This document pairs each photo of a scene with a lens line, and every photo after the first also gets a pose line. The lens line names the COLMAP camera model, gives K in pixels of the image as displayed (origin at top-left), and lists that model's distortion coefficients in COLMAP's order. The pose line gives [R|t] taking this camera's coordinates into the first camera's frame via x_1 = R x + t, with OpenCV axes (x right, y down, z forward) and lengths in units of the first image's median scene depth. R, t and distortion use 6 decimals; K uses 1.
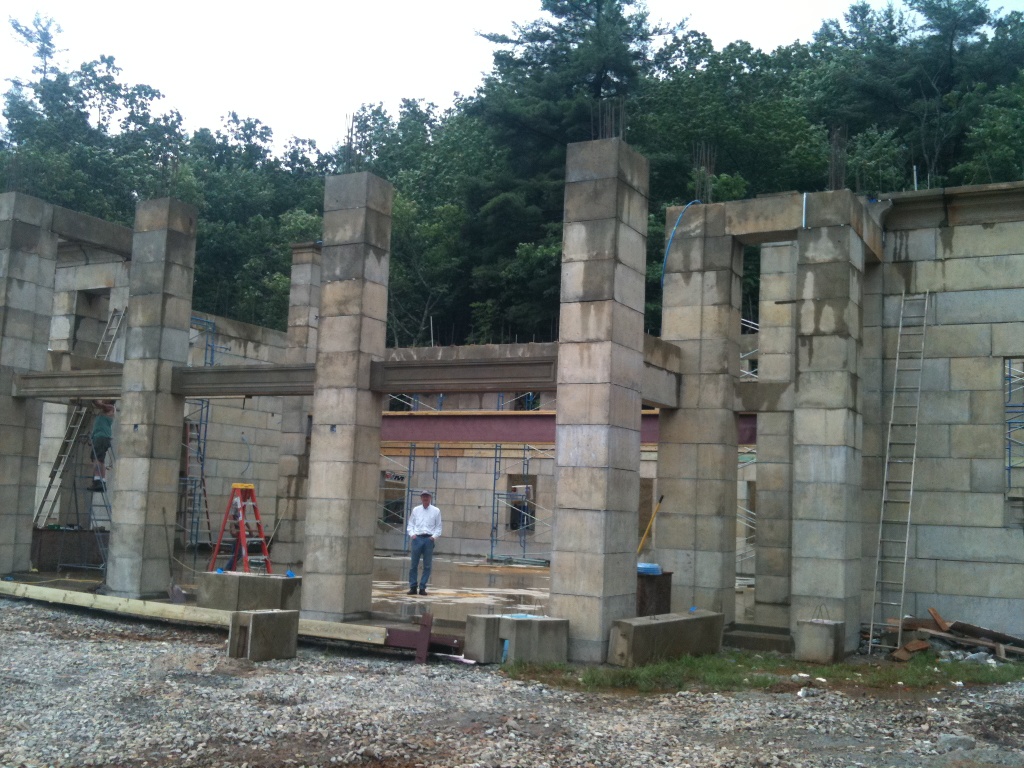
lens RADIAL K [[1032.9, 0, 533.4], [0, 1032.9, 413.8], [0, 0, 1]] dist [0.119077, -0.346175]
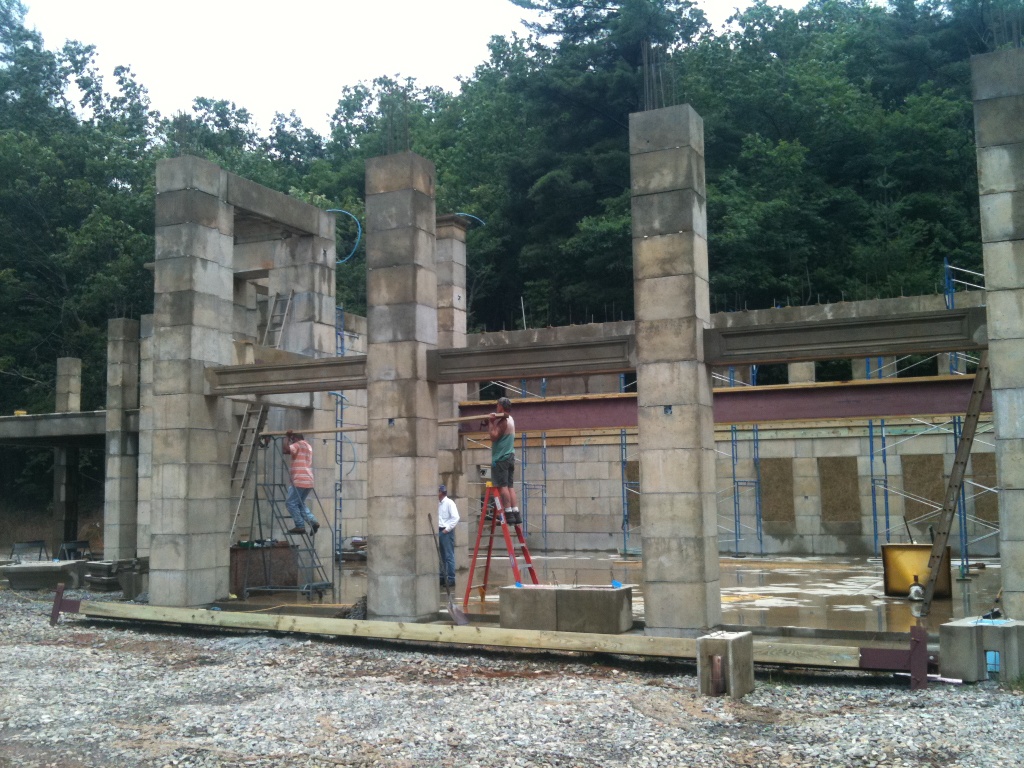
lens RADIAL K [[1048.4, 0, 556.5], [0, 1048.4, 400.3], [0, 0, 1]] dist [0.090852, -0.273797]
pose [[0.997573, -0.048550, 0.049900, -0.302016], [0.048641, 0.998816, -0.000612, 0.002376], [-0.049811, 0.003038, 0.998754, 0.140932]]
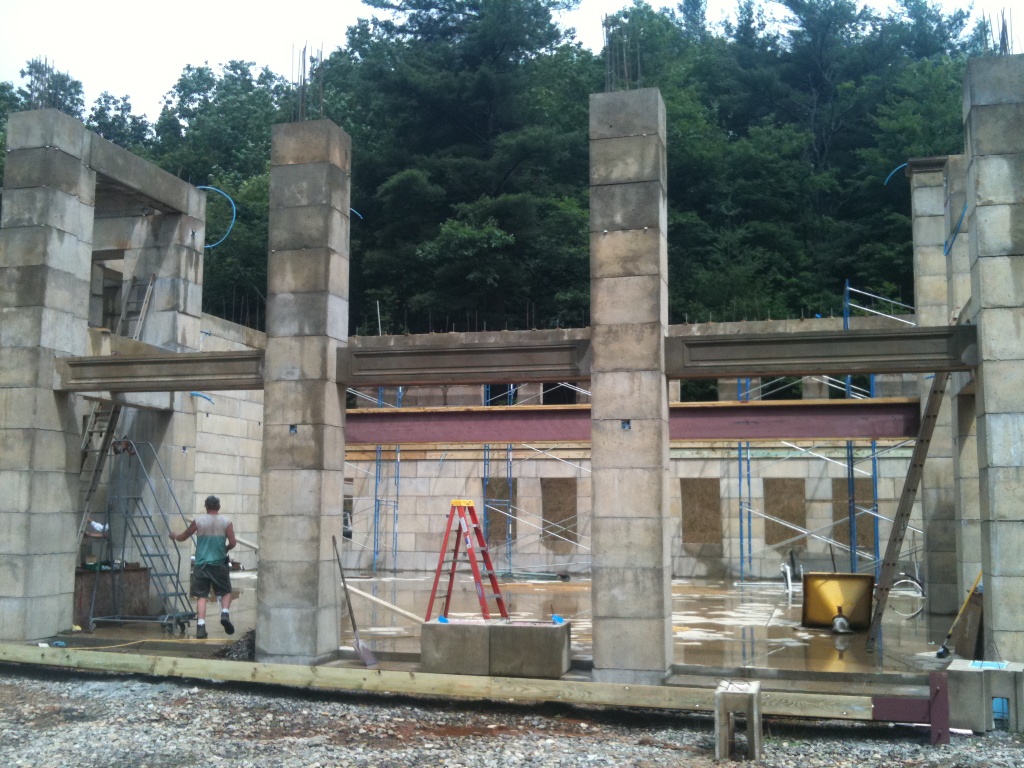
lens RADIAL K [[1048.4, 0, 556.5], [0, 1048.4, 400.3], [0, 0, 1]] dist [0.090852, -0.273797]
pose [[0.974545, -0.012015, 0.223871, -0.382774], [0.014529, 0.999848, -0.009588, 0.002785], [-0.223722, 0.012596, 0.974572, 0.245366]]
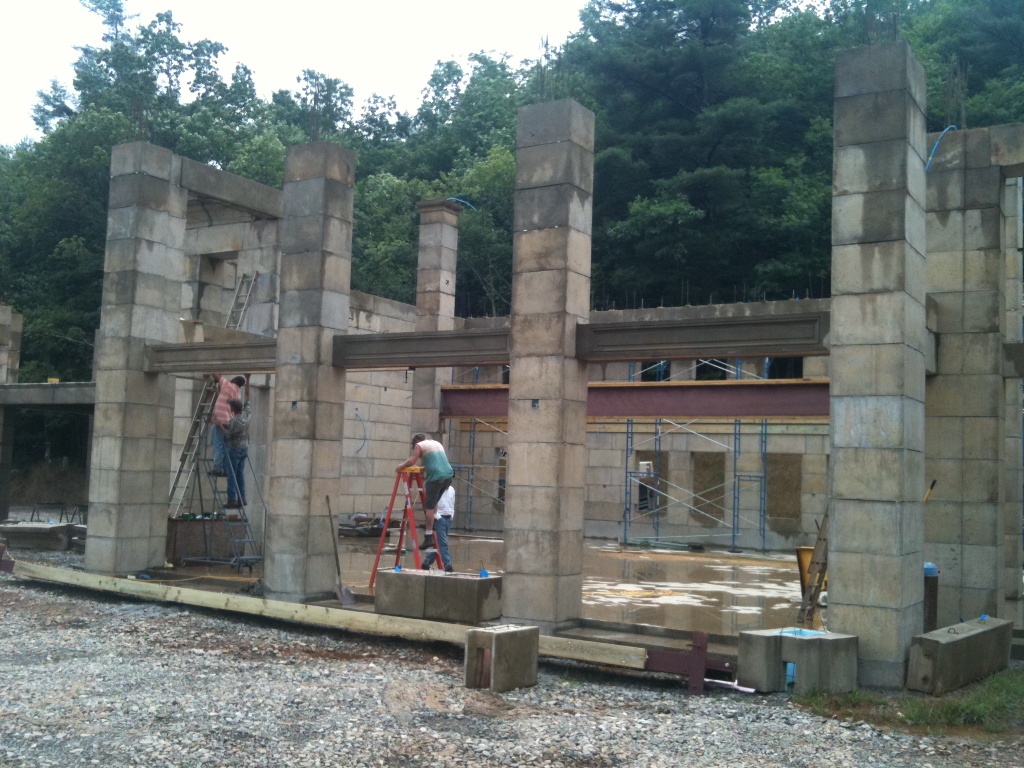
lens RADIAL K [[1053.4, 0, 549.1], [0, 1053.4, 403.3], [0, 0, 1]] dist [0.096762, -0.271754]
pose [[0.998681, -0.011913, -0.049938, -0.128378], [0.012741, 0.999786, 0.016276, -0.000052], [0.049733, -0.016891, 0.998620, 0.127886]]
